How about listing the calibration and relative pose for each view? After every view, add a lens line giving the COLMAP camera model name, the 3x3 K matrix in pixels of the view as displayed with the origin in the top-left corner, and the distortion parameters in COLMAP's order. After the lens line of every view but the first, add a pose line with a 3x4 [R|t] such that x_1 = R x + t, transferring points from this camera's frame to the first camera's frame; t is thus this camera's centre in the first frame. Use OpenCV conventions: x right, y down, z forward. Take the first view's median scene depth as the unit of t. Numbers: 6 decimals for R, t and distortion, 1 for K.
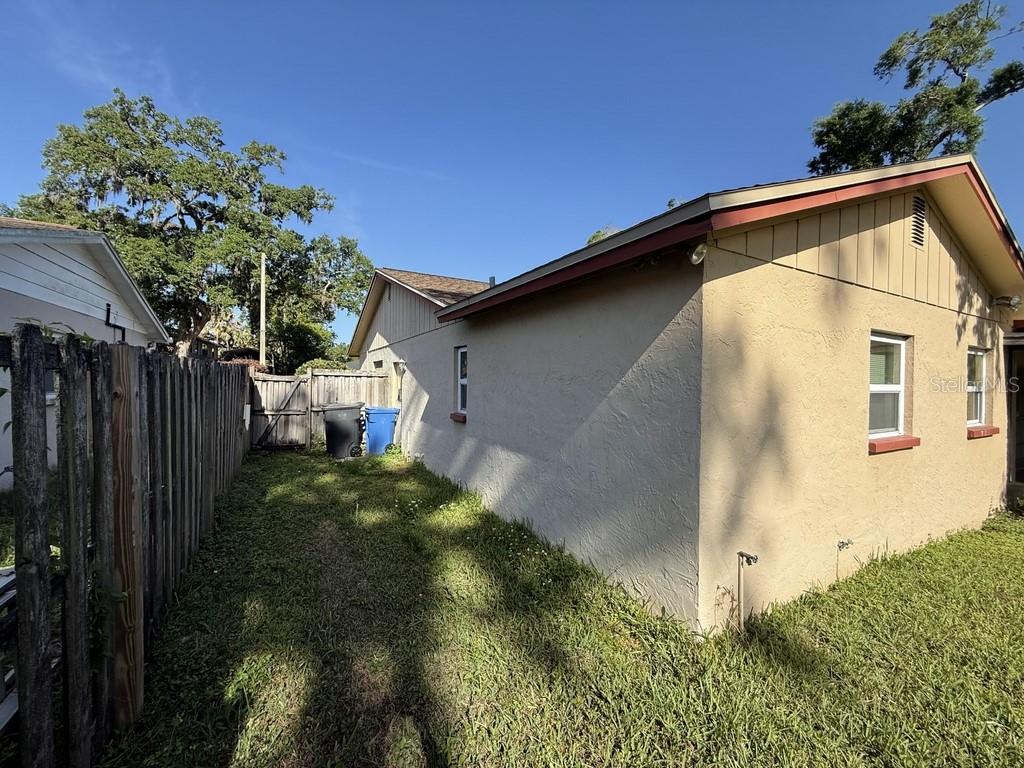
lens RADIAL K [[407.4, 0, 509.4], [0, 407.4, 383.1], [0, 0, 1]] dist [0.000319, 0.000156]
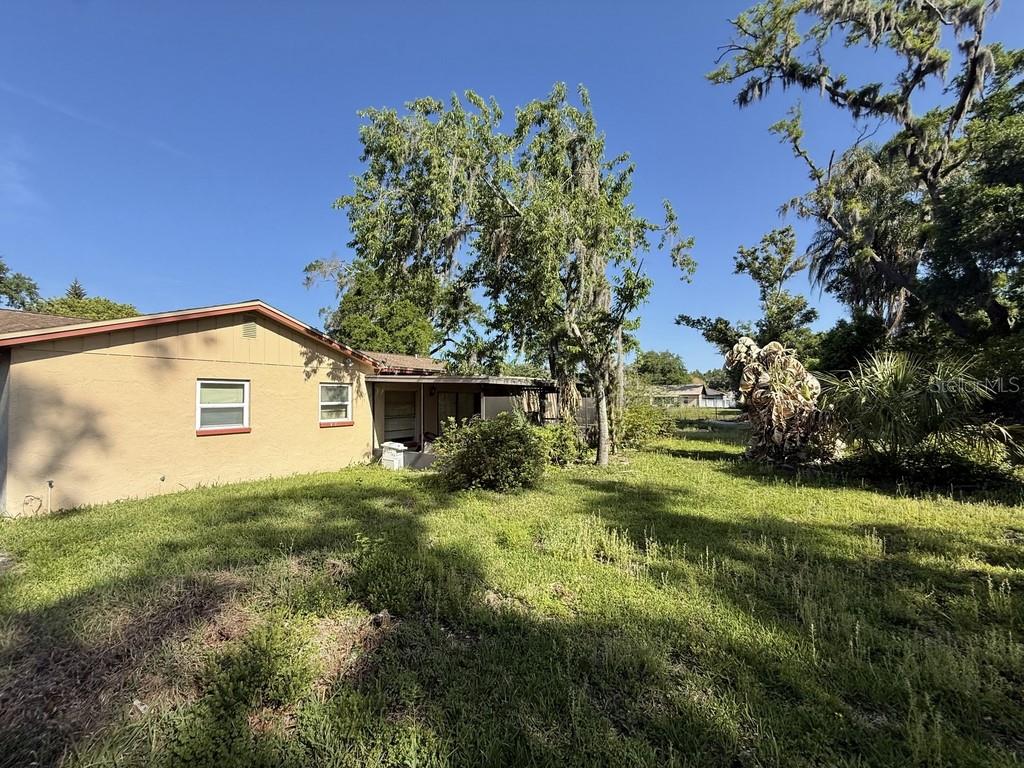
lens RADIAL K [[407.4, 0, 509.2], [0, 407.4, 384.4], [0, 0, 1]] dist [0.000319, 0.000156]
pose [[0.868576, -0.006079, 0.495519, 0.869742], [0.025267, 0.999167, -0.032031, 0.007188], [-0.494912, 0.040342, 0.868006, -1.179476]]
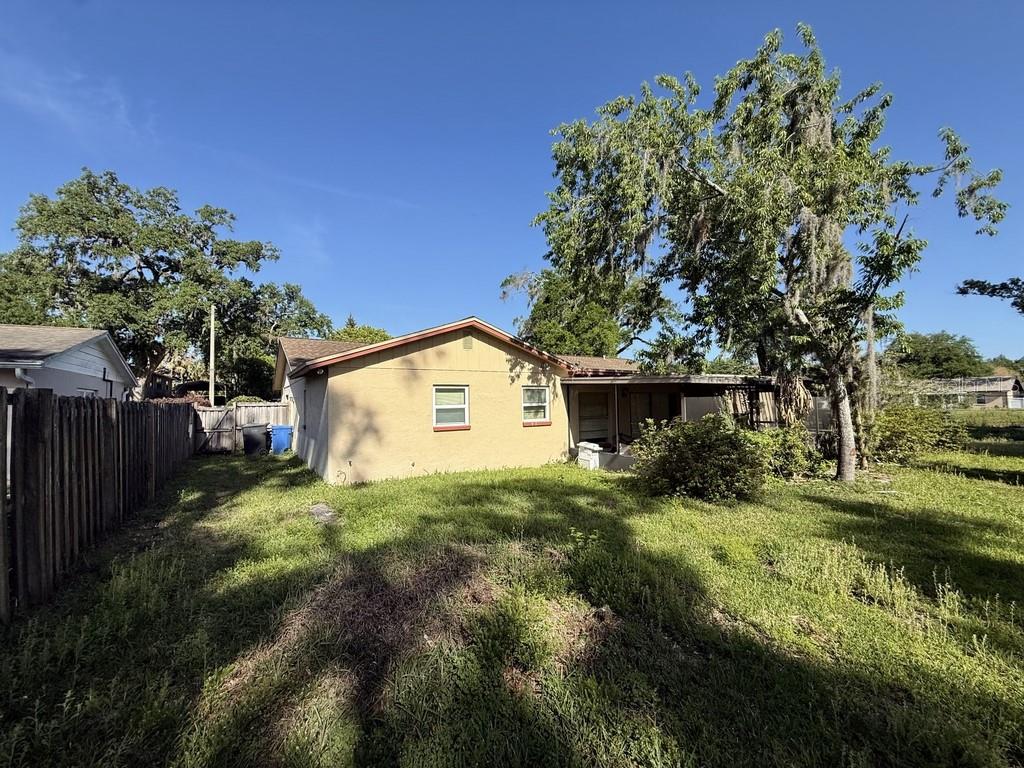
lens RADIAL K [[407.4, 0, 509.6], [0, 407.4, 384.0], [0, 0, 1]] dist [0.000319, 0.000156]
pose [[0.997030, -0.027607, 0.071892, 0.828718], [0.031088, 0.998375, -0.047761, 0.003835], [-0.070456, 0.049854, 0.996268, -1.178906]]
